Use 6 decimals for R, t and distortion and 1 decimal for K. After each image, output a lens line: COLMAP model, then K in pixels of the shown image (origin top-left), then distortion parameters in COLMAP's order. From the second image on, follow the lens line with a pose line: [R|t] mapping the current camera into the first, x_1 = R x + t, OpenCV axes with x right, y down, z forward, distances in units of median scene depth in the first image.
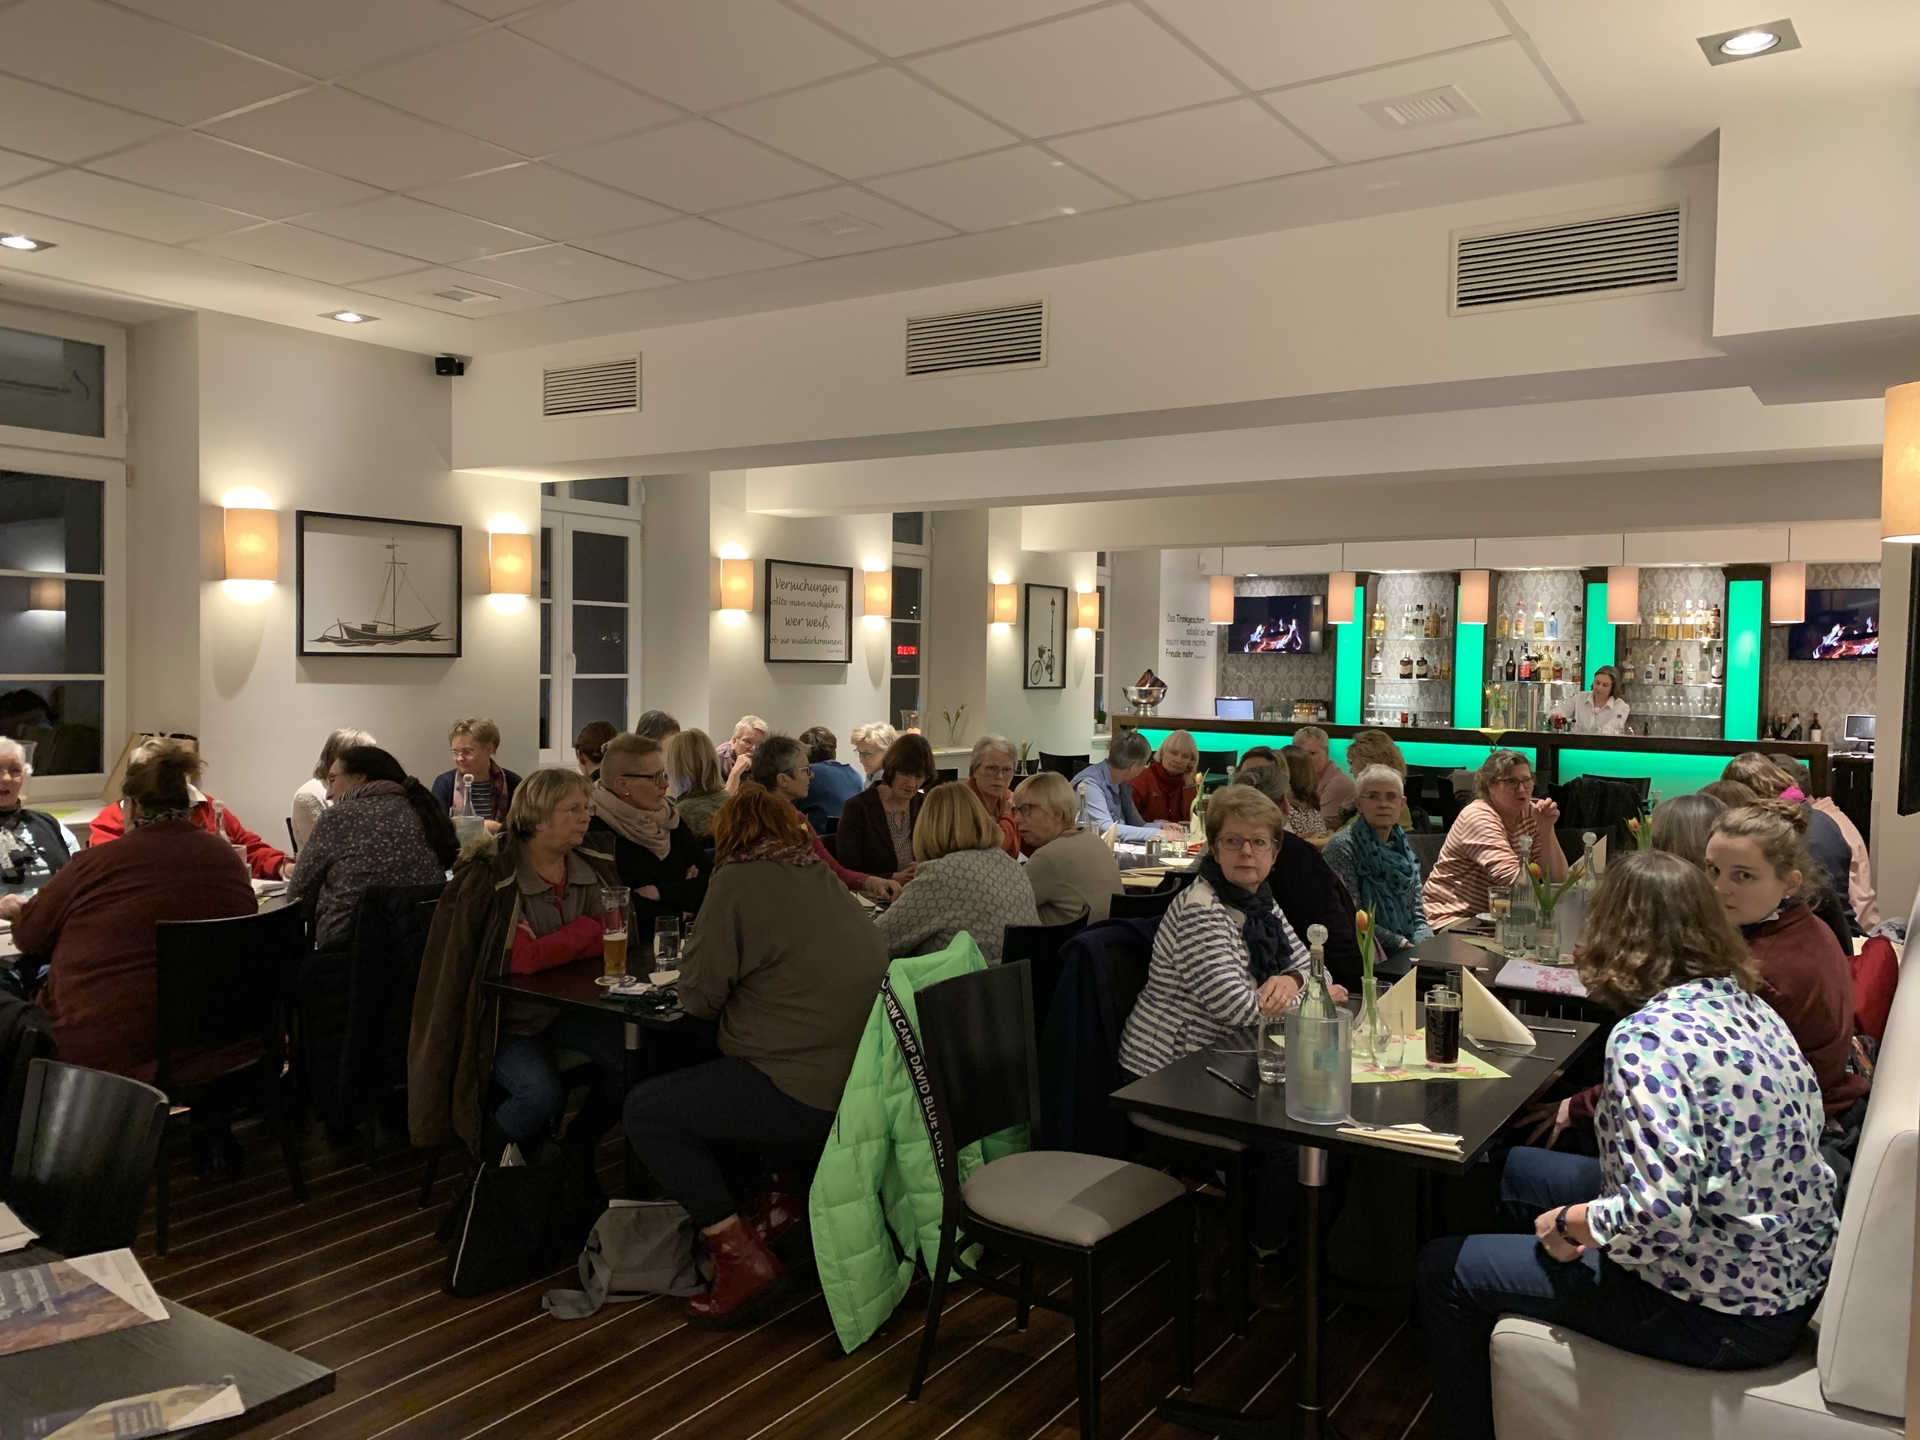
lens RADIAL K [[1483.1, 0, 960.0], [0, 1483.1, 720.0], [0, 0, 1]] dist [0.026045, -0.001085]
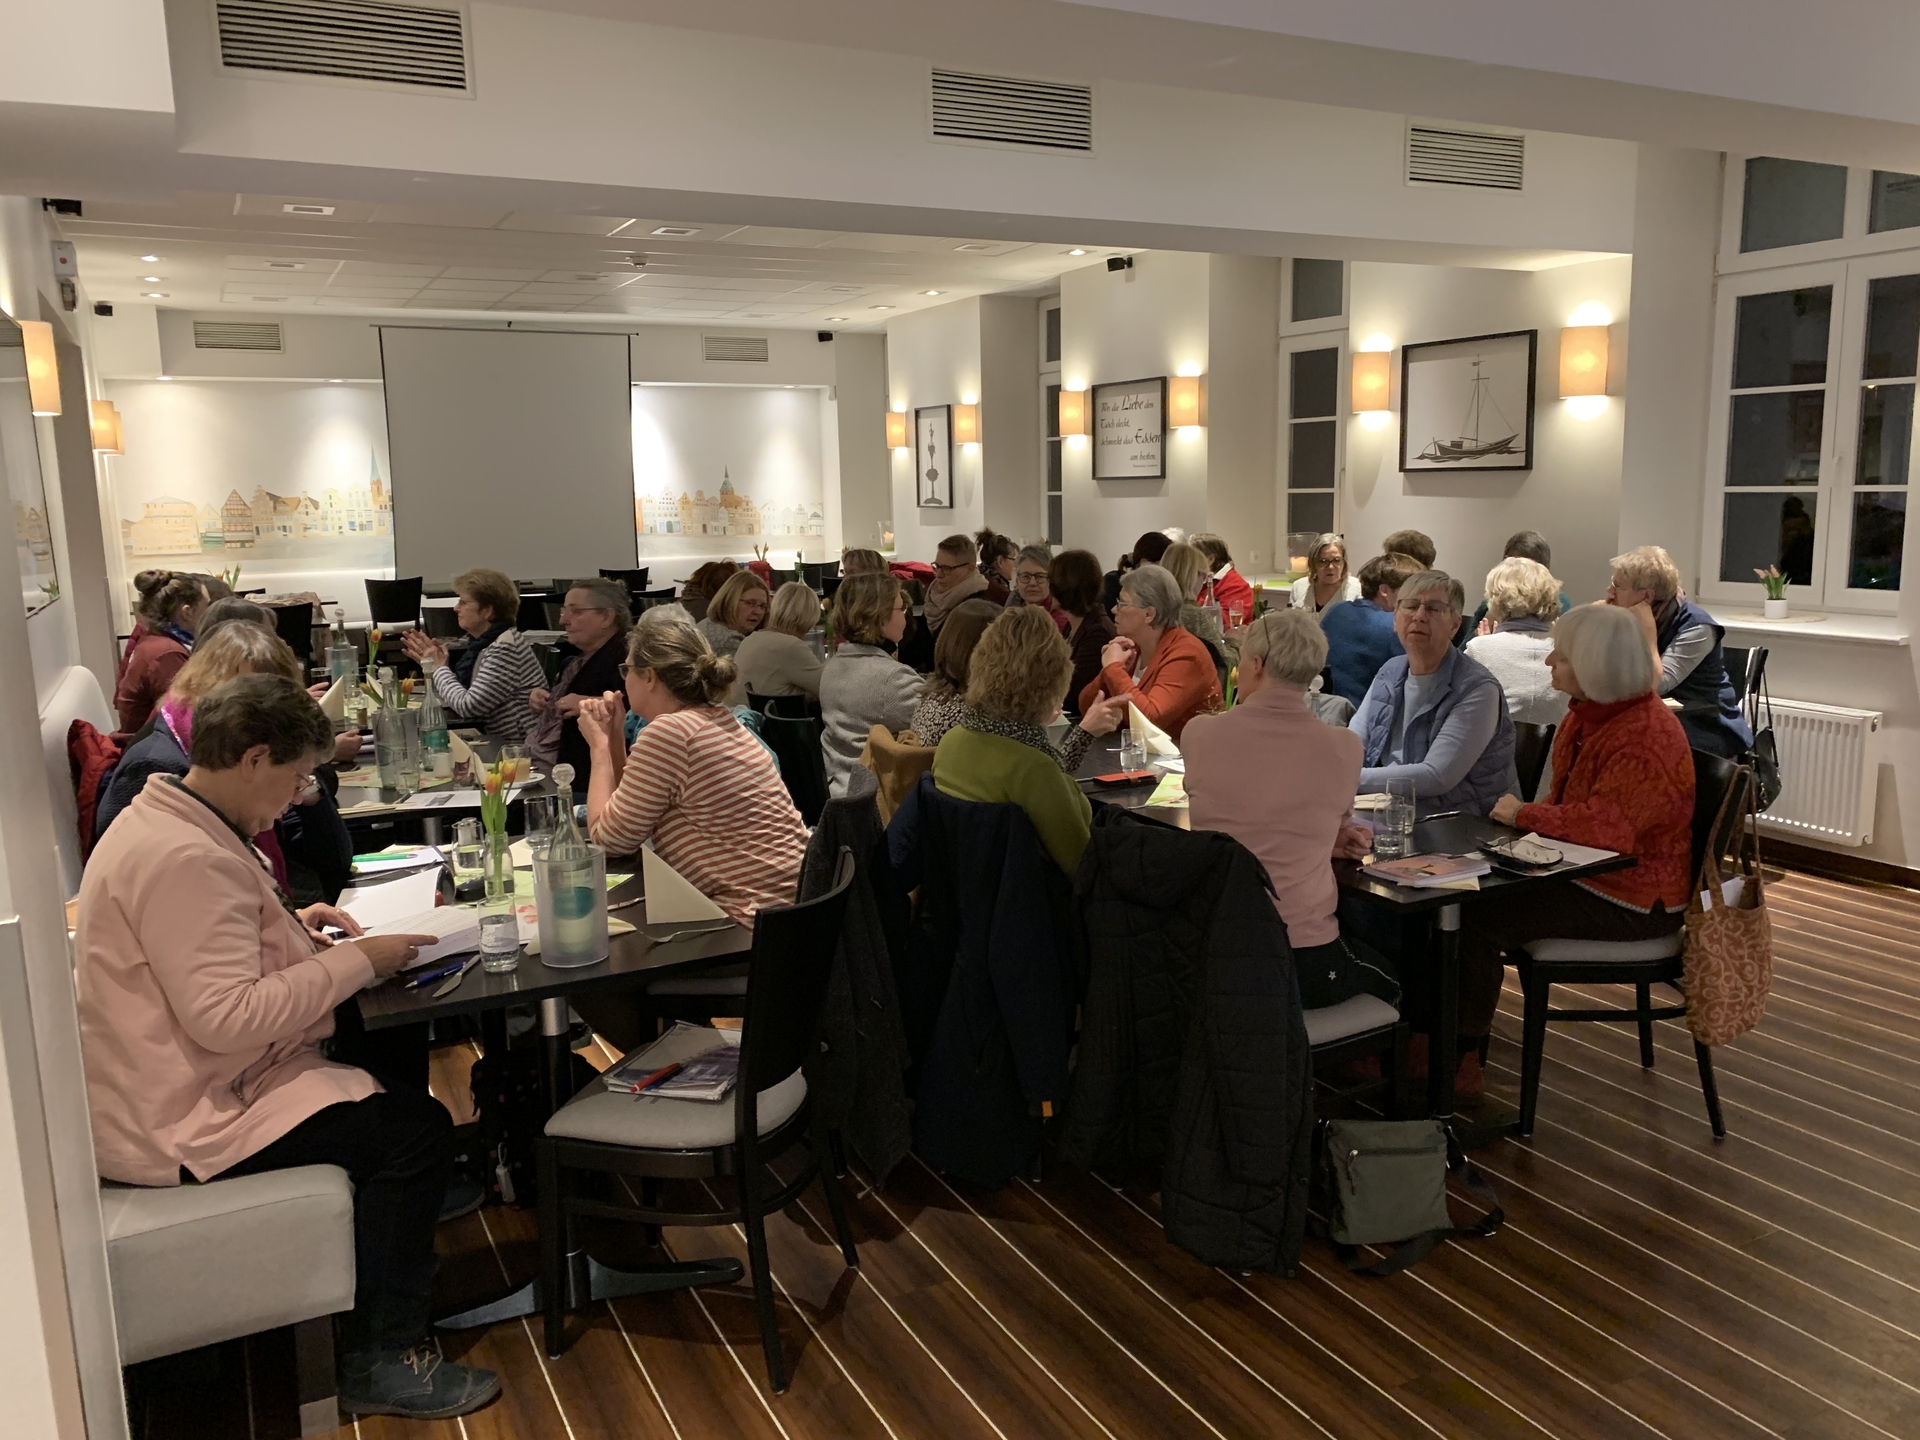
lens RADIAL K [[1483.1, 0, 960.0], [0, 1483.1, 720.0], [0, 0, 1]] dist [0.026045, -0.001085]
pose [[-0.482255, 0.140075, -0.864759, 0.743129], [-0.019504, 0.985172, 0.170457, -0.041994], [0.875814, 0.099070, -0.472373, 1.219917]]
